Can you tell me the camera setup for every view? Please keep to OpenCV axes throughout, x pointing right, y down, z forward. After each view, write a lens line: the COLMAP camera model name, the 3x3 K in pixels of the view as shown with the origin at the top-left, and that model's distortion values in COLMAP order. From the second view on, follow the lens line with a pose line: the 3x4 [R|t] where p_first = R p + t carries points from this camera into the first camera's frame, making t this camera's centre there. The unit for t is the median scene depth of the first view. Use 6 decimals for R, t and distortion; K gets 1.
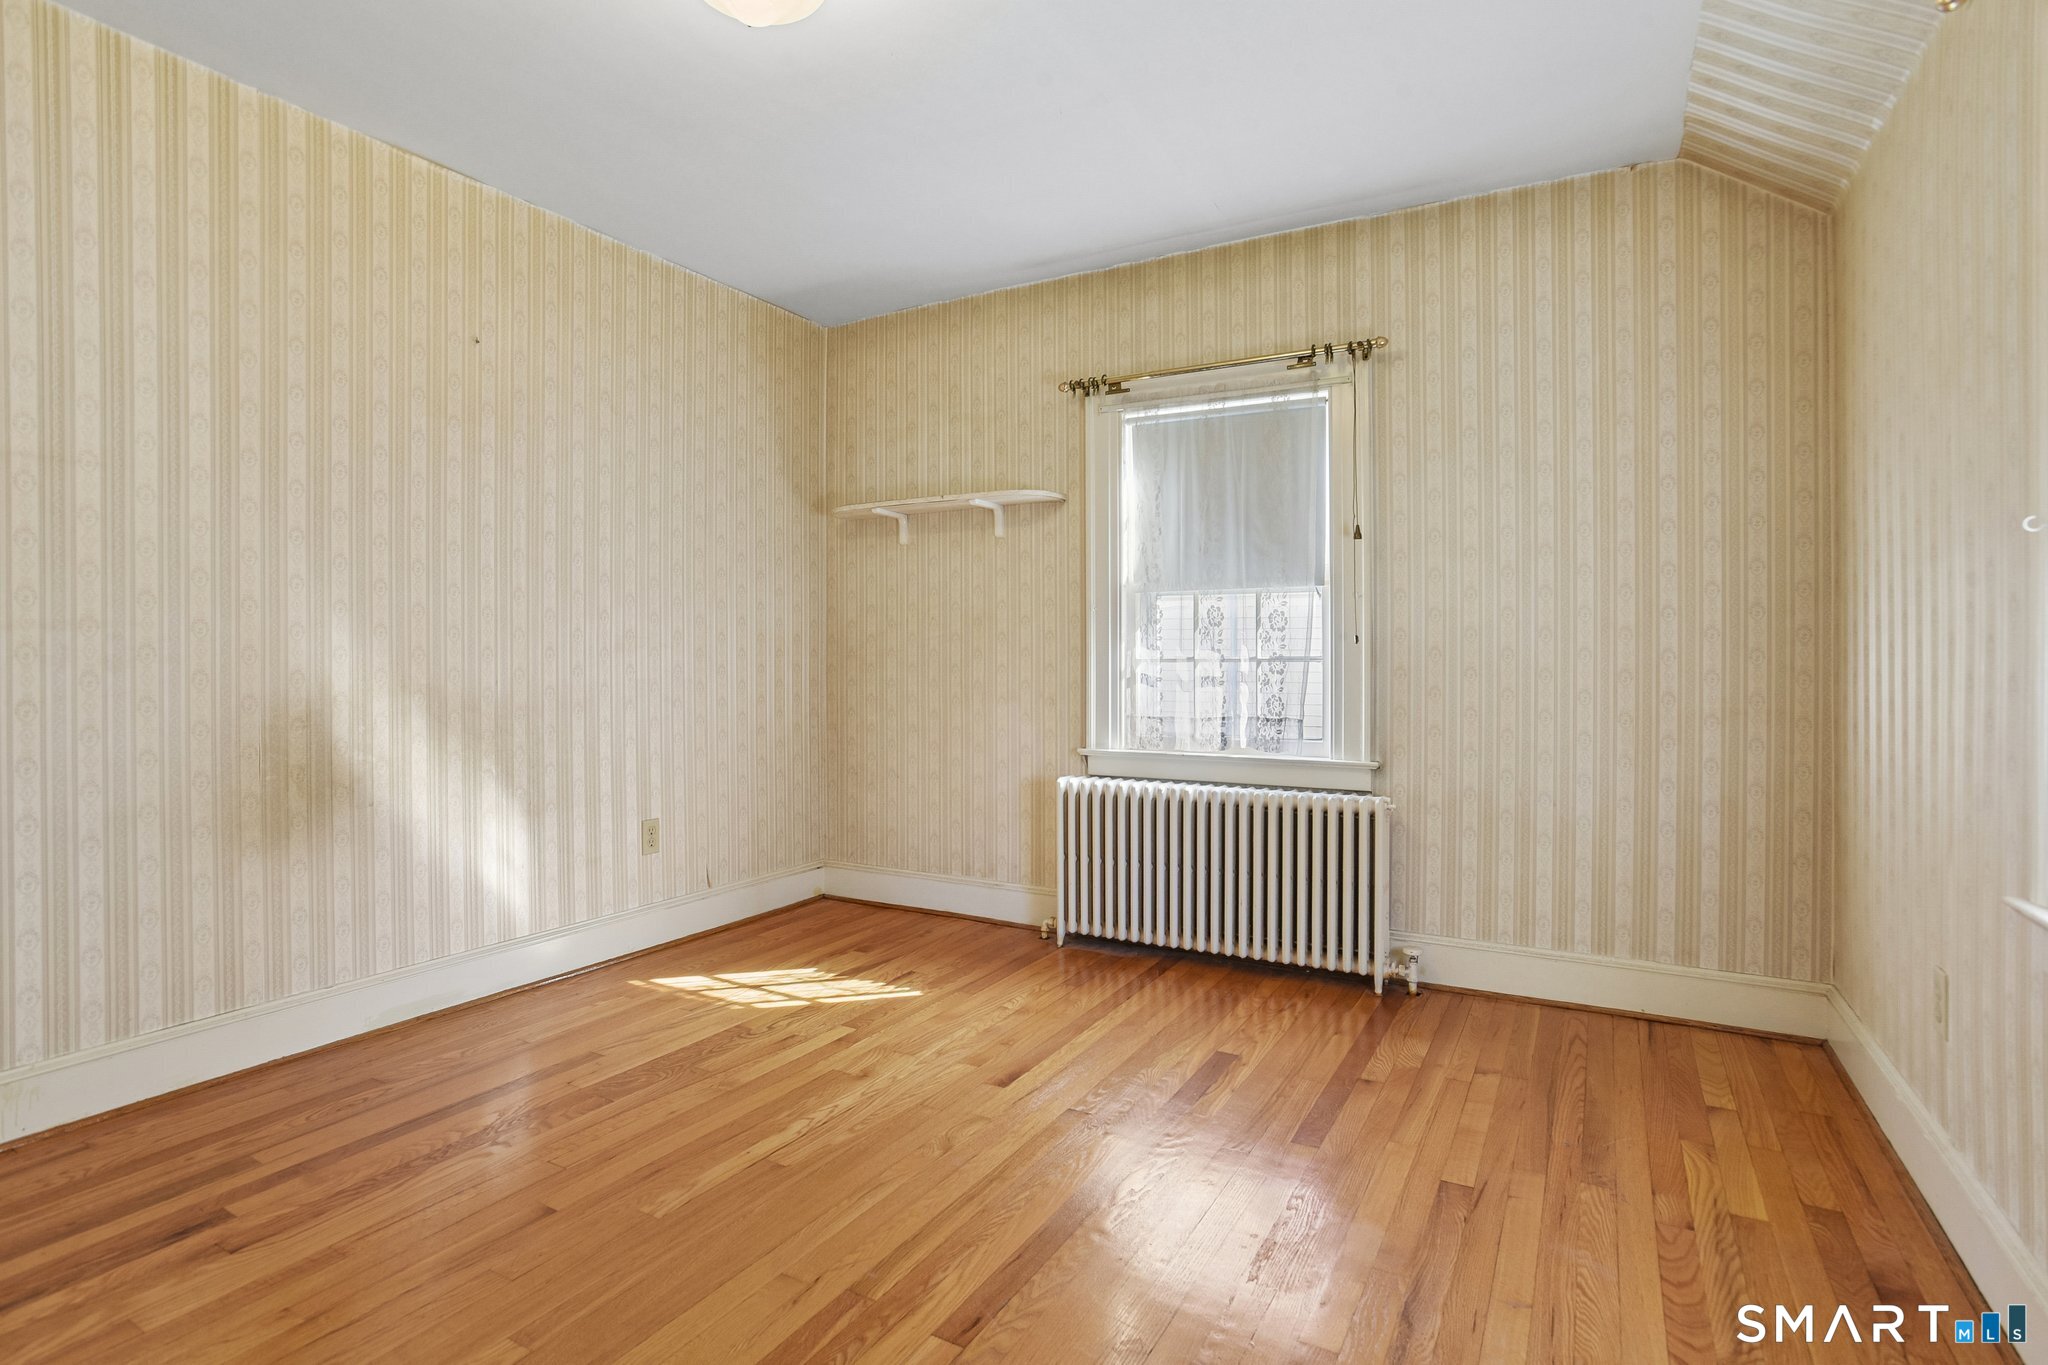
lens RADIAL K [[1011.1, 0, 1027.6], [0, 1011.1, 678.4], [0, 0, 1]] dist [-0.063594, 0.035938]
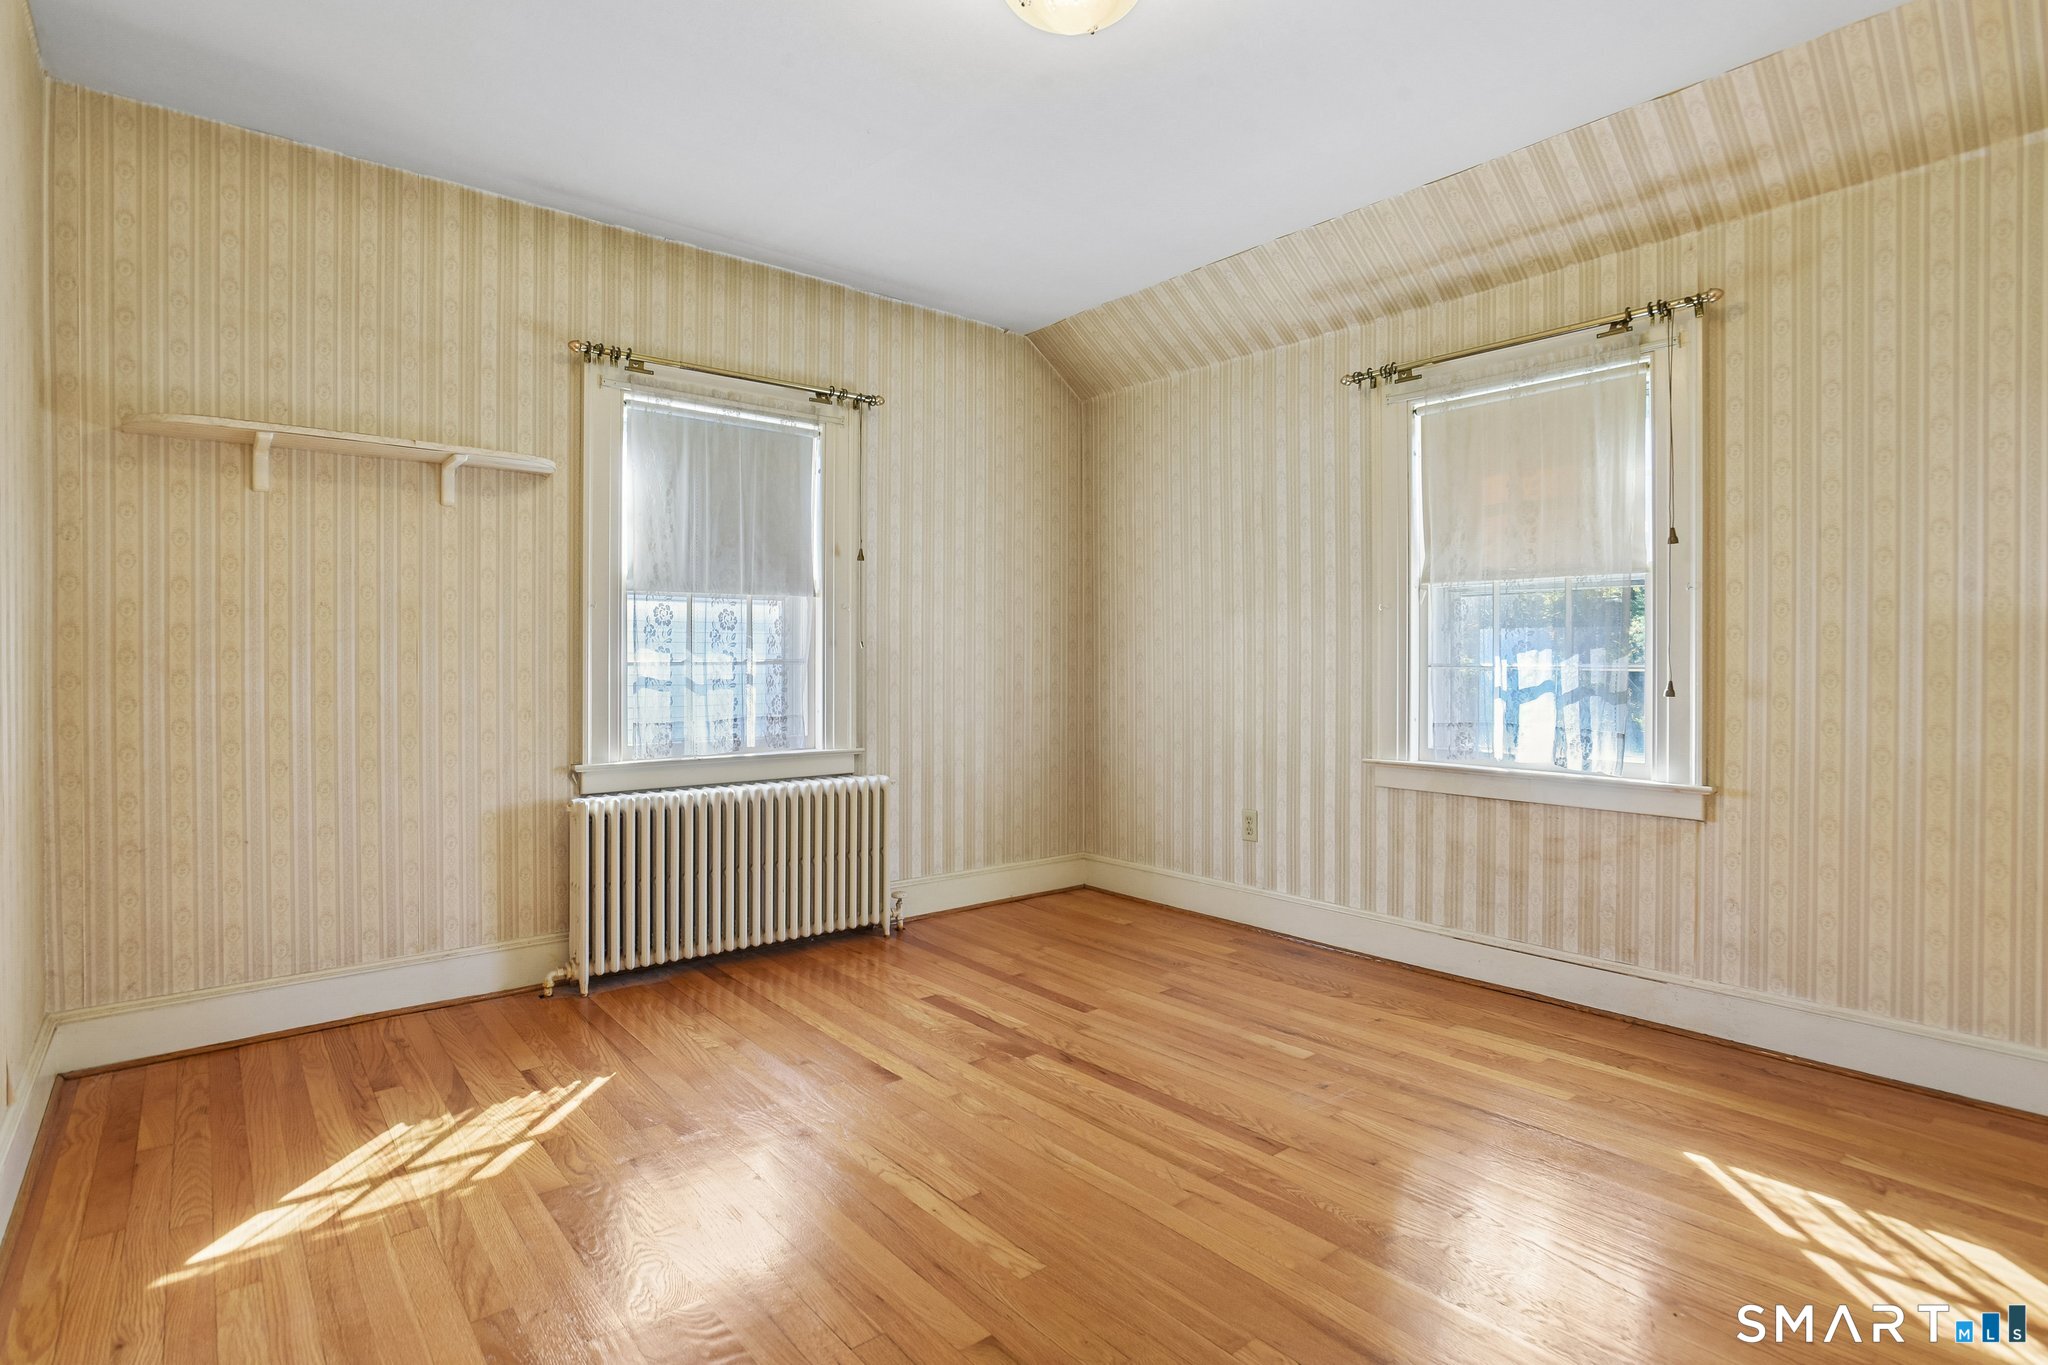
lens RADIAL K [[1011.1, 0, 1027.6], [0, 1011.1, 678.4], [0, 0, 1]] dist [-0.063594, 0.035938]
pose [[0.353246, -0.019945, 0.935318, -0.706785], [0.015305, 0.999762, 0.015539, -0.014698], [-0.935405, 0.008826, 0.353468, 0.385302]]
